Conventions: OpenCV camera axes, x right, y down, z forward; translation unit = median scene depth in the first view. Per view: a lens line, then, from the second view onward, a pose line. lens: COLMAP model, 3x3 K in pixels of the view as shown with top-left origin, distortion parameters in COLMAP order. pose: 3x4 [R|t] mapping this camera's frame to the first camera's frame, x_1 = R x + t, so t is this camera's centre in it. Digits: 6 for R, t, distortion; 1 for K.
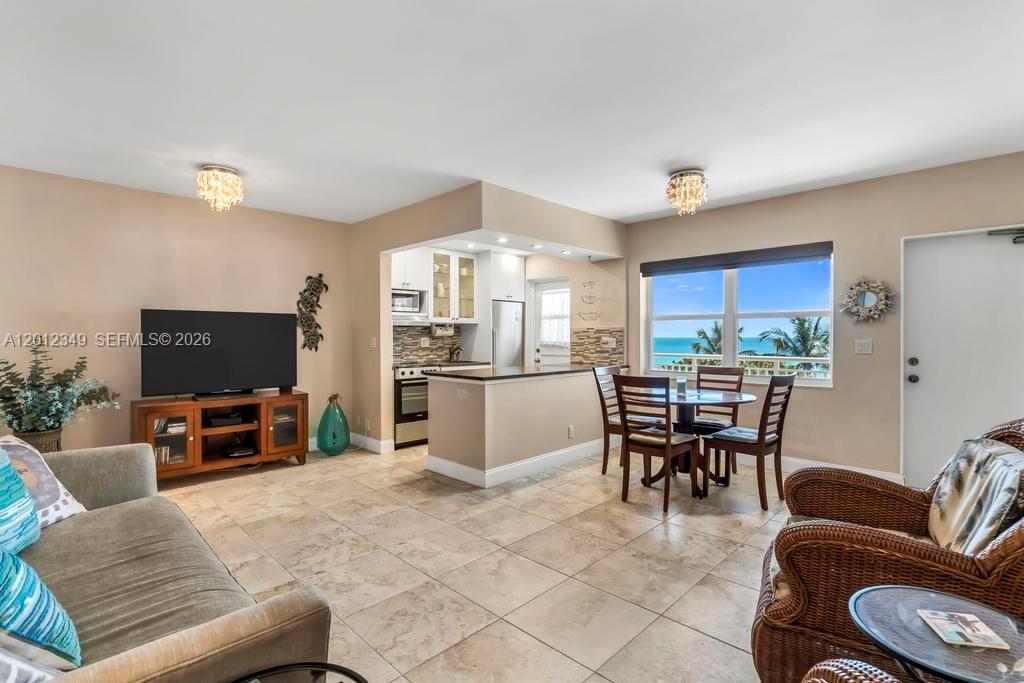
lens RADIAL K [[482.2, 0, 515.0], [0, 482.2, 325.6], [0, 0, 1]] dist [-0.020211, 0.000945]
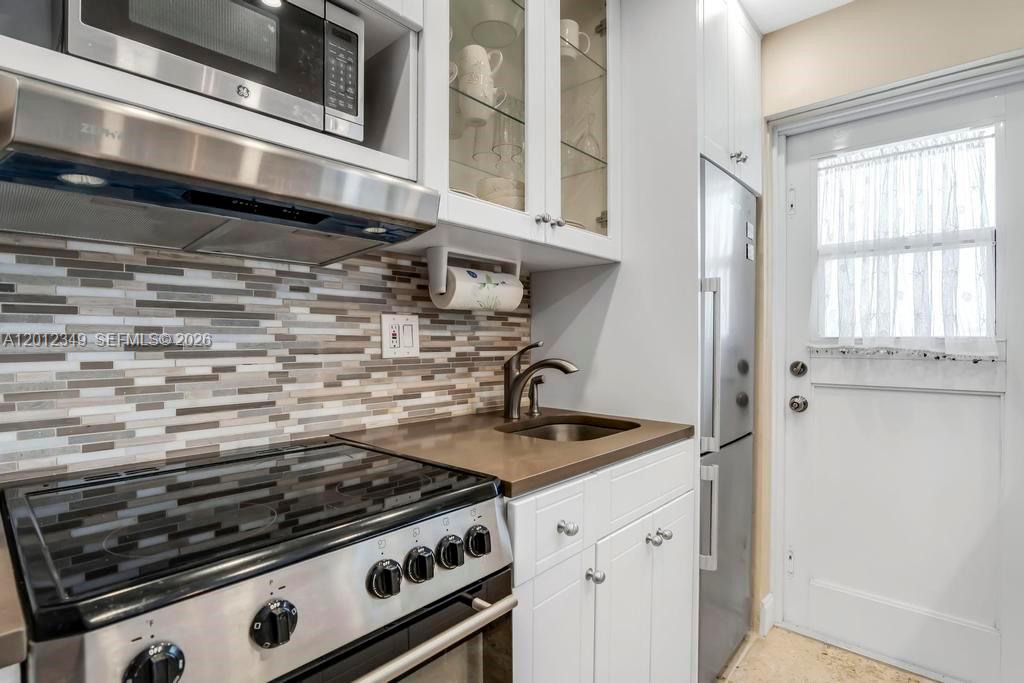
lens RADIAL K [[504.8, 0, 517.1], [0, 504.8, 347.2], [0, 0, 1]] dist [-0.017649, 0.000095]
pose [[0.998787, 0.001213, 0.049228, -0.157959], [-0.002901, 0.999409, 0.034247, 0.034032], [-0.049157, -0.034348, 0.998200, 0.837169]]
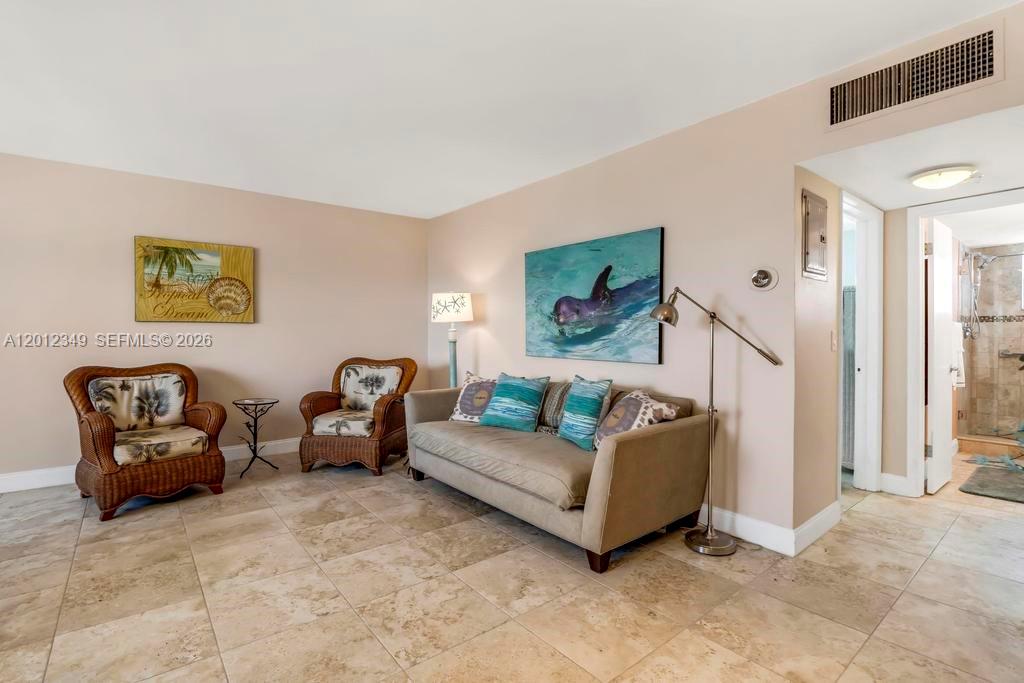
lens RADIAL K [[479.5, 0, 511.5], [0, 479.5, 335.3], [0, 0, 1]] dist [-0.016868, 0.000462]
pose [[-0.993183, 0.003707, 0.116506, -0.302008], [0.002120, 0.999903, -0.013742, 0.027598], [-0.116546, -0.013402, -0.993095, 0.849241]]
